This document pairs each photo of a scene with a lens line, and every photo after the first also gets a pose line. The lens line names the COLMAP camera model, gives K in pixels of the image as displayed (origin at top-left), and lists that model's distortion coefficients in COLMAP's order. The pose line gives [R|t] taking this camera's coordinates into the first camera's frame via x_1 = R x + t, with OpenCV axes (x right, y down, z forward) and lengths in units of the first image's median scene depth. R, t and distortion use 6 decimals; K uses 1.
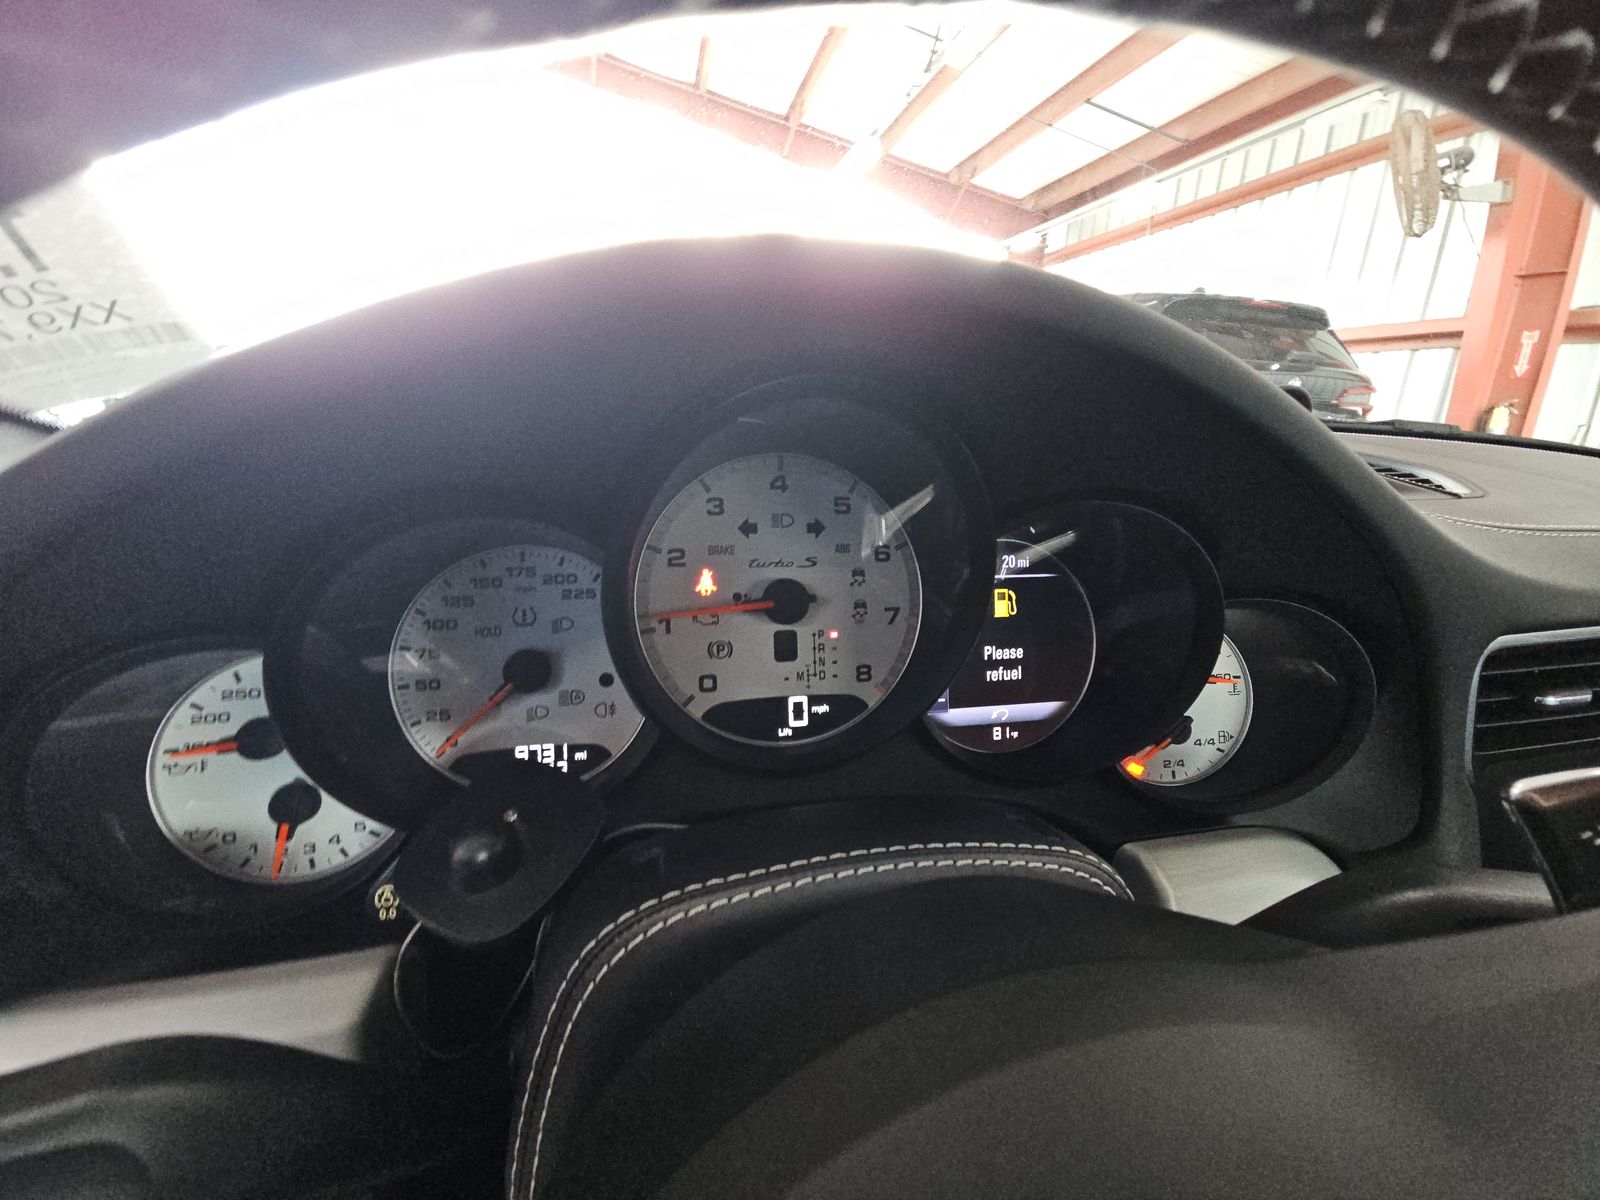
lens RADIAL K [[662.6, 0, 800.0], [0, 662.6, 600.0], [0, 0, 1]] dist [0.011789, -0.011801]
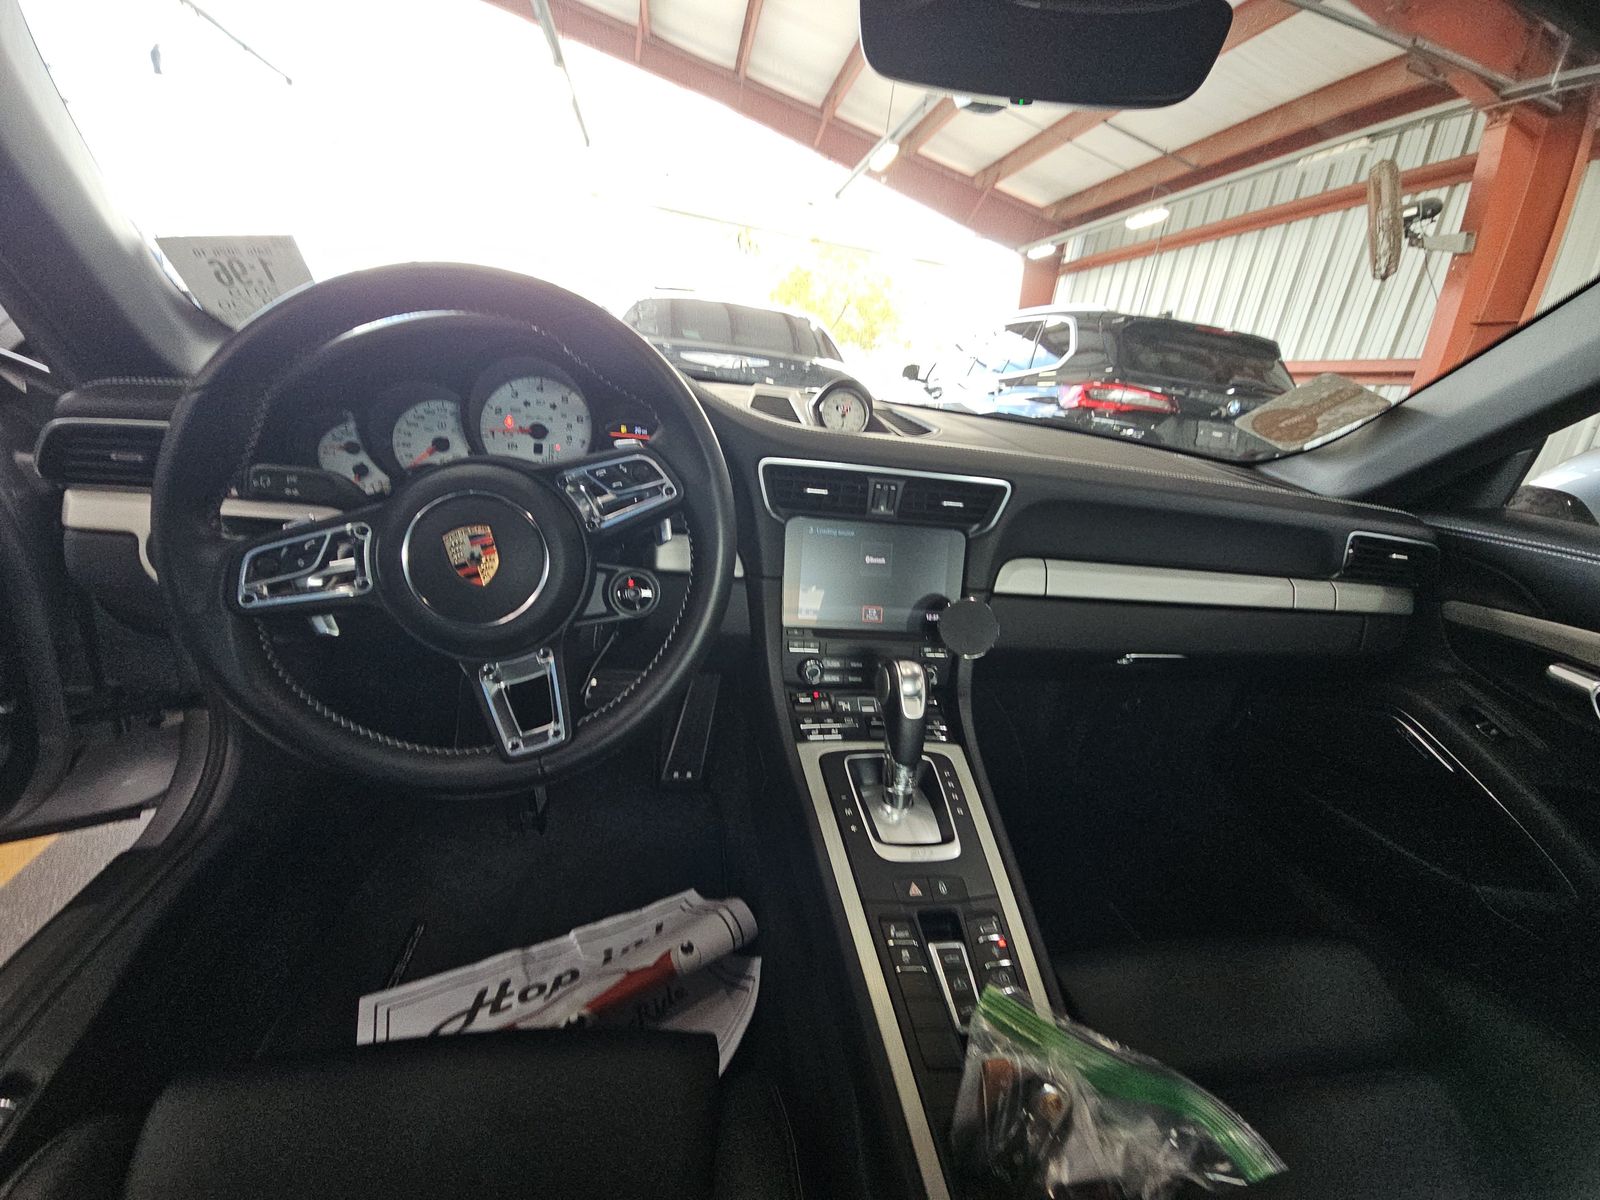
lens RADIAL K [[656.5, 0, 800.0], [0, 656.5, 600.0], [0, 0, 1]] dist [-0.001795, -0.000468]
pose [[0.995555, 0.093584, -0.010558, 0.457800], [-0.093284, 0.995301, 0.025979, 0.208749], [0.012940, -0.024878, 0.999607, -0.686179]]
